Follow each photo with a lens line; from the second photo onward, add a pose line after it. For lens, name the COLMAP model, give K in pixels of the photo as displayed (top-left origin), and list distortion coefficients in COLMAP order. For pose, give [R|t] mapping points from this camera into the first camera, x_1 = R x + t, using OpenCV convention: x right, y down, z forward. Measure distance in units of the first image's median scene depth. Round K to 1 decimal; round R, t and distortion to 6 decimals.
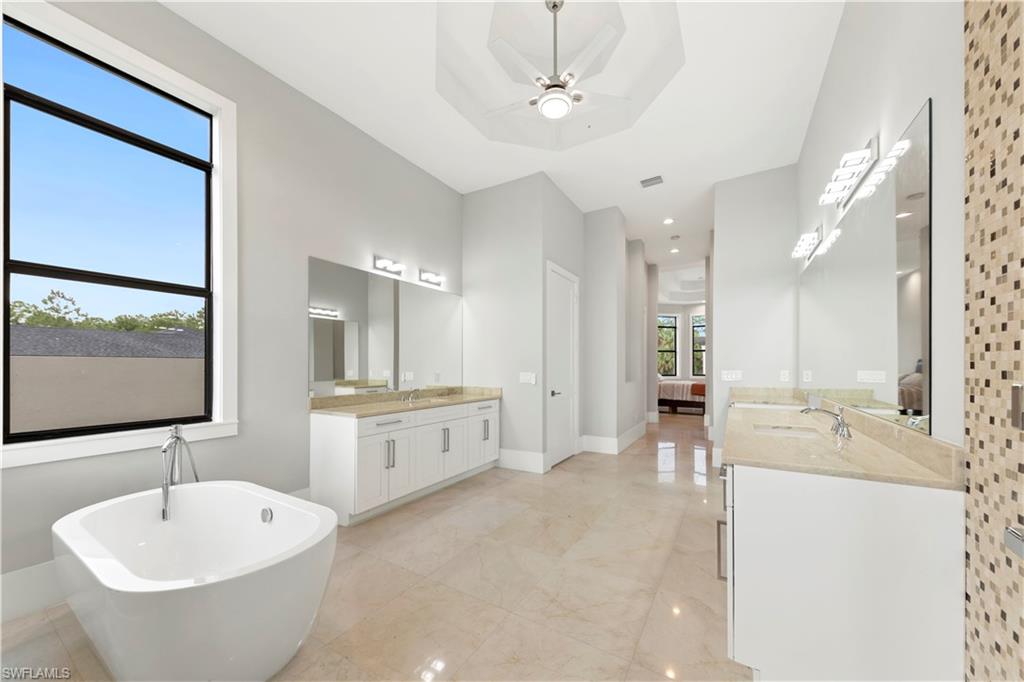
lens RADIAL K [[369.5, 0, 510.7], [0, 369.5, 369.1], [0, 0, 1]] dist [0.001646, 0.000106]
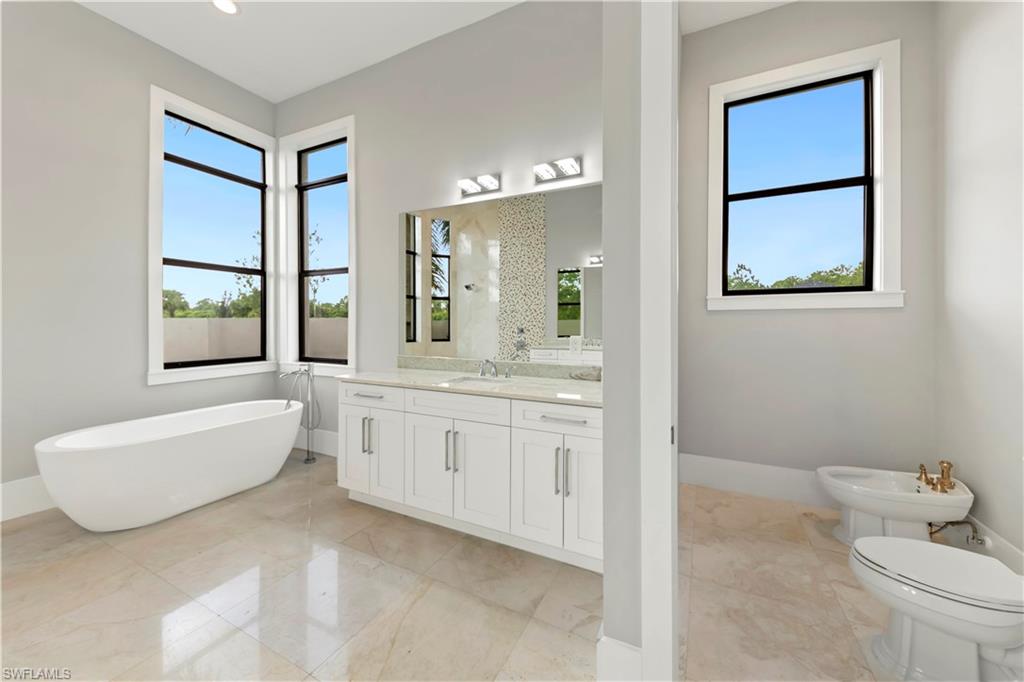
lens RADIAL K [[370.0, 0, 517.1], [0, 370.0, 322.5], [0, 0, 1]] dist [0.000375, -0.000206]
pose [[0.101932, 0.006792, -0.994768, 0.489279], [-0.009704, 0.999936, 0.005833, -0.018013], [0.994744, 0.009059, 0.101991, 1.228706]]
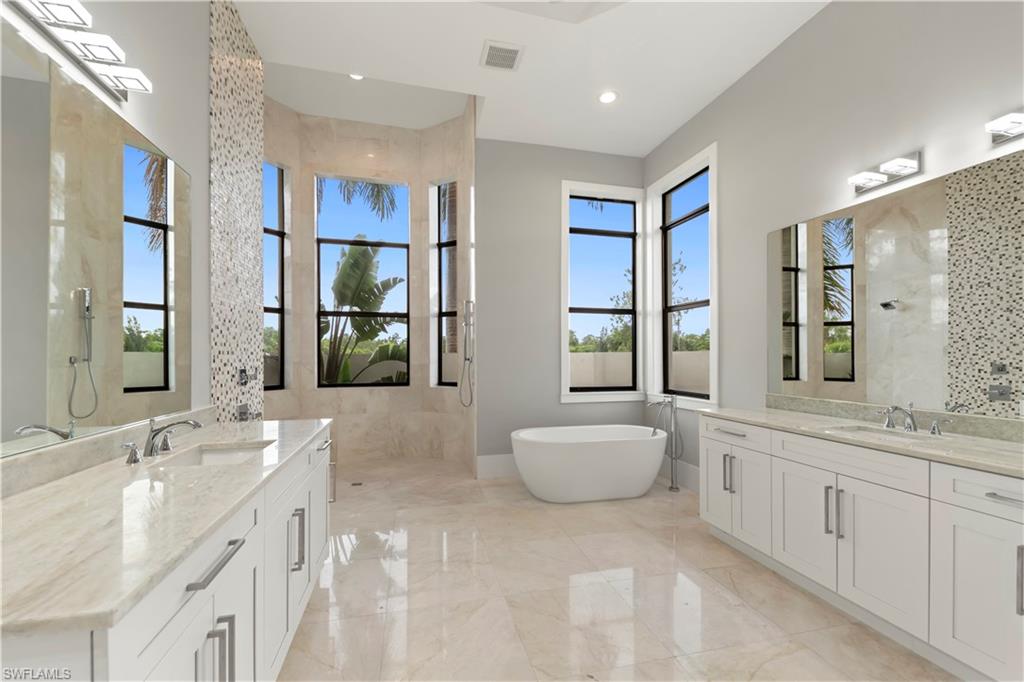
lens RADIAL K [[433.3, 0, 512.0], [0, 433.3, 355.4], [0, 0, 1]] dist [0.029168, -0.000314]
pose [[-0.693022, 0.007507, -0.720878, 0.628541], [0.000472, 0.999950, 0.009960, -0.021515], [0.720917, 0.006562, -0.692991, 1.293190]]
